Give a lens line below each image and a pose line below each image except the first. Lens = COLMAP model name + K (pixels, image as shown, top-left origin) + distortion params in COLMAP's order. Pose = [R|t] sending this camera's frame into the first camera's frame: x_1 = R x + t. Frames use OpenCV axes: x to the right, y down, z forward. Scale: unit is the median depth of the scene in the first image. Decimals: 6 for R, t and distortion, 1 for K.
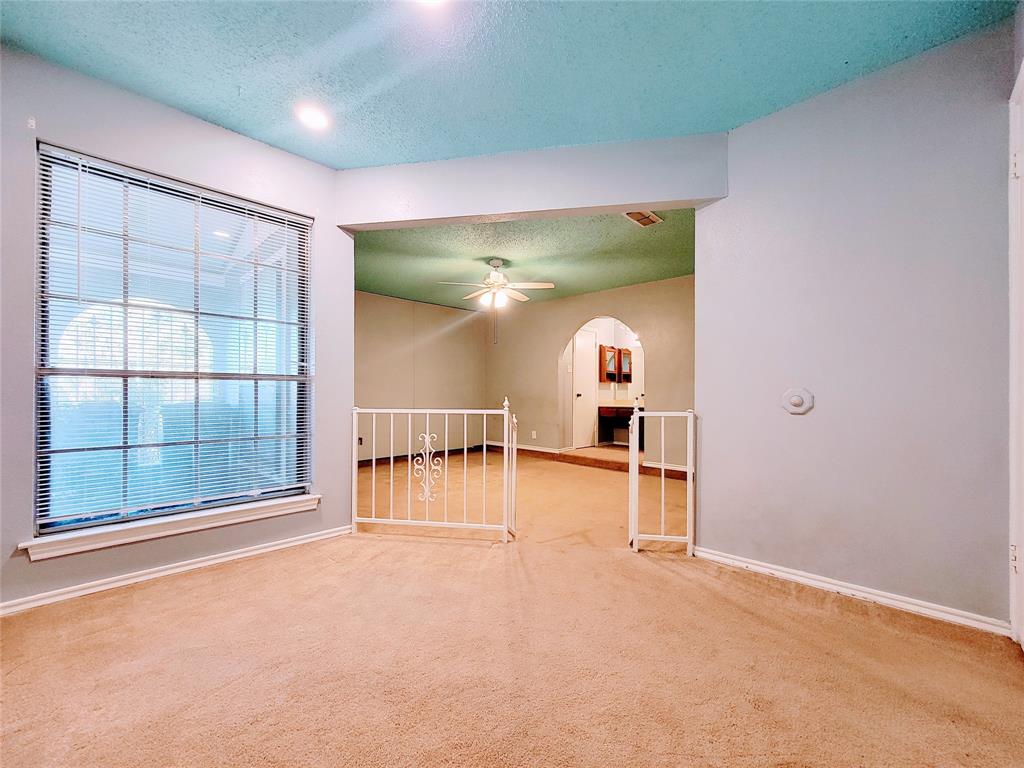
lens RADIAL K [[420.1, 0, 512.0], [0, 420.1, 390.2], [0, 0, 1]] dist [-0.002990, 0.002426]
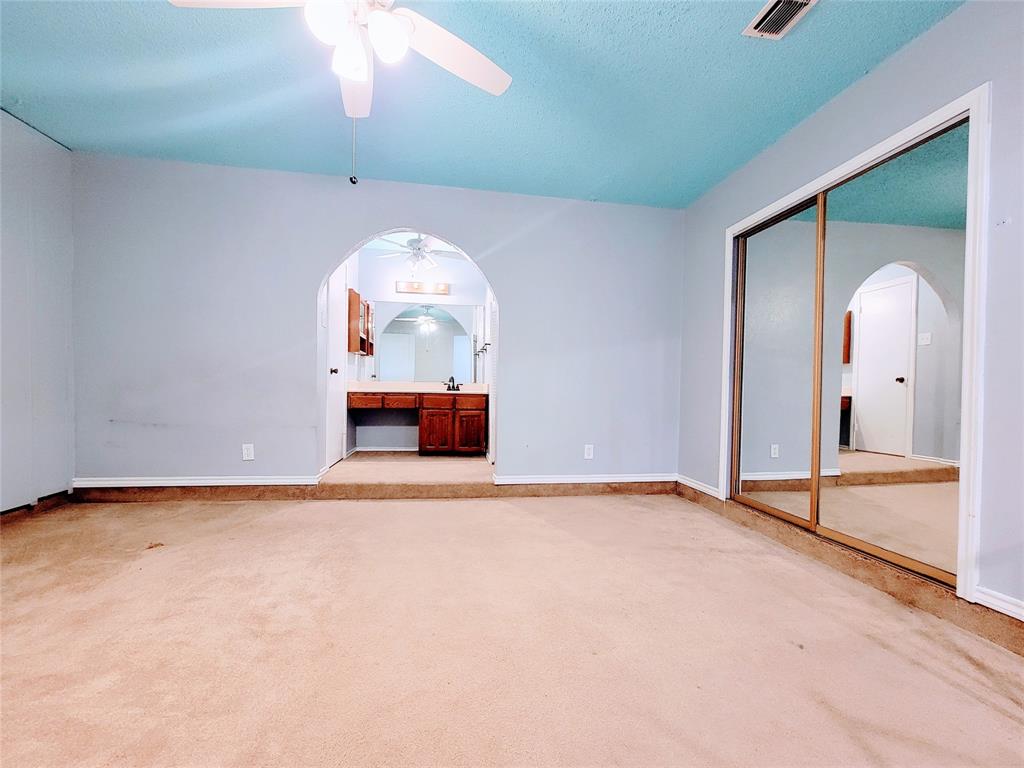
lens RADIAL K [[420.1, 0, 510.0], [0, 420.1, 388.3], [0, 0, 1]] dist [-0.002990, 0.002426]
pose [[0.593403, 0.010267, 0.804840, -0.150509], [-0.027193, 0.999604, 0.007297, 0.024898], [-0.804446, -0.026217, 0.593447, 0.493096]]
